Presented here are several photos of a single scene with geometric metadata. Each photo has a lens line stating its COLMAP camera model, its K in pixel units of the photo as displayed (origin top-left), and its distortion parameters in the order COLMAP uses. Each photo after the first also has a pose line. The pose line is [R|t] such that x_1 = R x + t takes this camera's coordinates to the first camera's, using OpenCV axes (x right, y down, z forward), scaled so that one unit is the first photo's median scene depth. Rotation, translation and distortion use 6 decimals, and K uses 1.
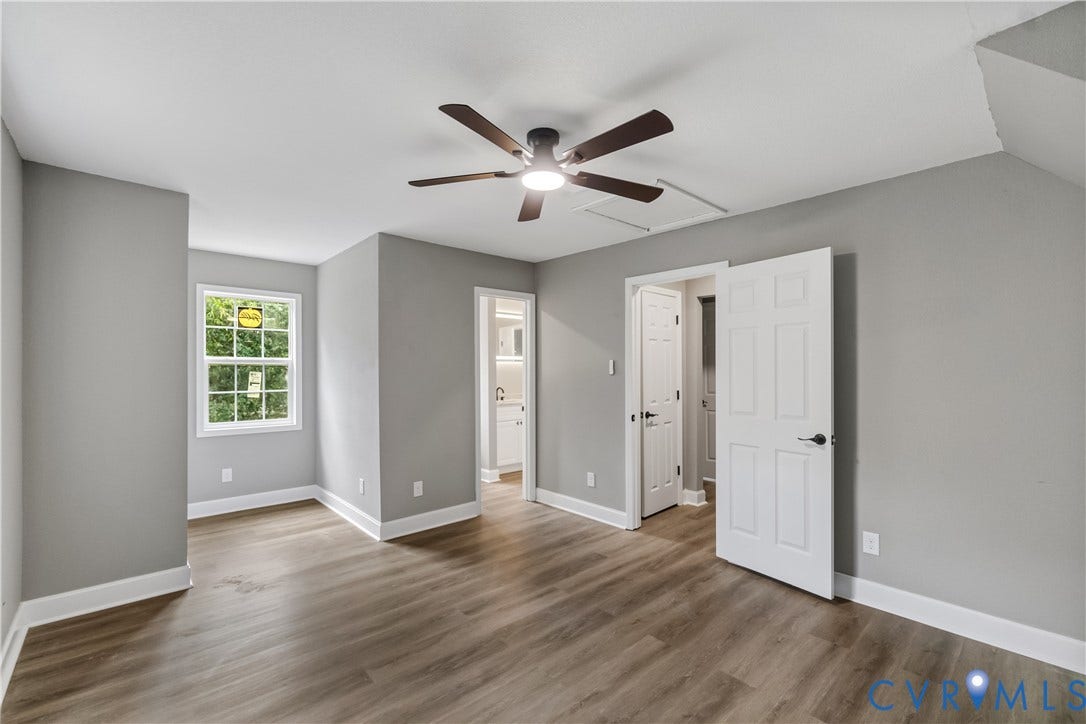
lens RADIAL K [[469.2, 0, 536.8], [0, 469.2, 364.8], [0, 0, 1]] dist [0.000901, -0.001445]
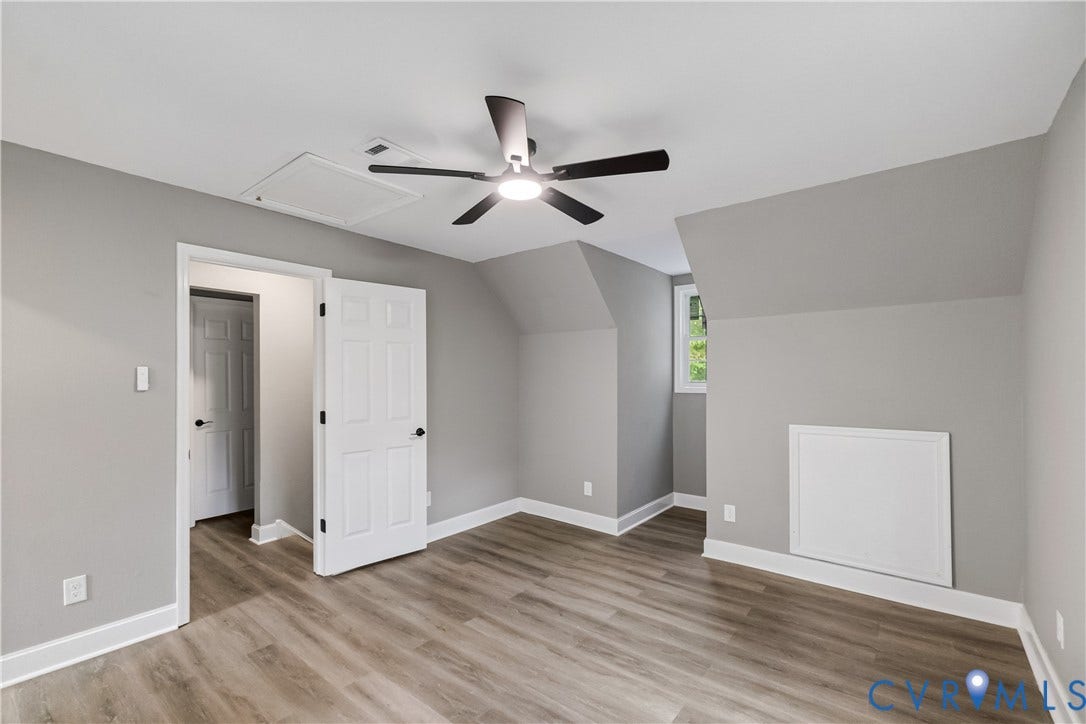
lens RADIAL K [[469.2, 0, 532.3], [0, 469.2, 366.3], [0, 0, 1]] dist [0.000901, -0.001445]
pose [[-0.151767, 0.025427, 0.988089, -0.731682], [-0.003674, 0.999648, -0.026289, 0.006371], [-0.988409, -0.007620, -0.151620, 0.845947]]
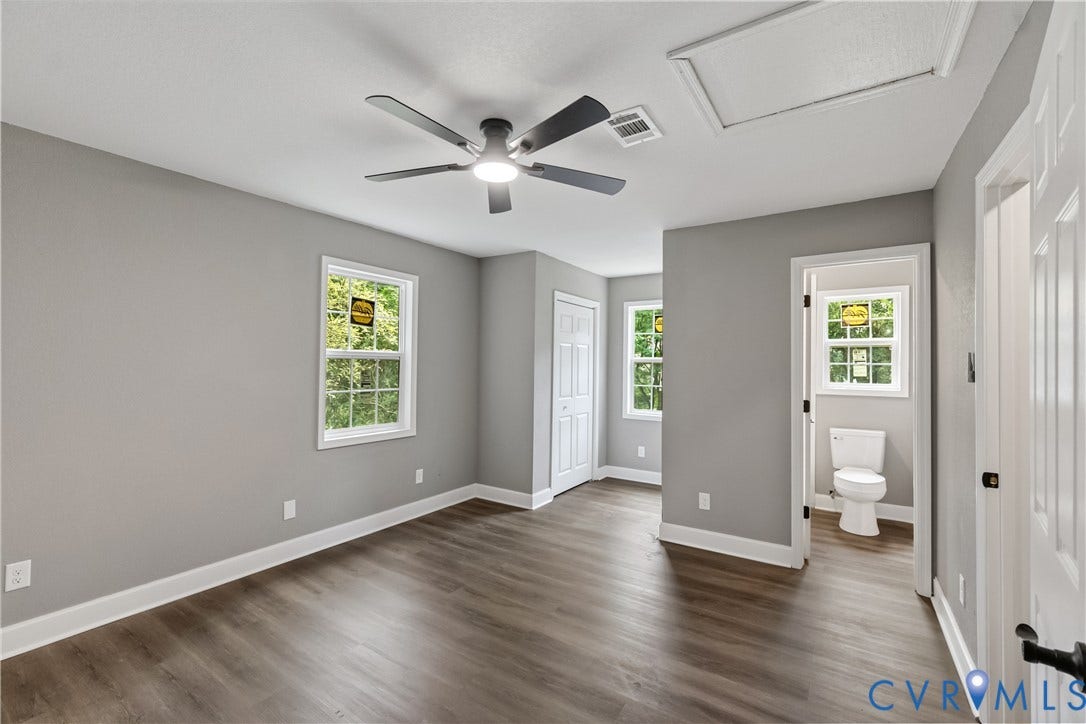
lens RADIAL K [[469.2, 0, 536.8], [0, 469.2, 360.5], [0, 0, 1]] dist [0.000901, -0.001445]
pose [[0.243864, -0.006000, -0.969791, 0.736691], [-0.002093, 0.999975, -0.006713, 0.001682], [0.969807, 0.003667, 0.243845, 0.638324]]
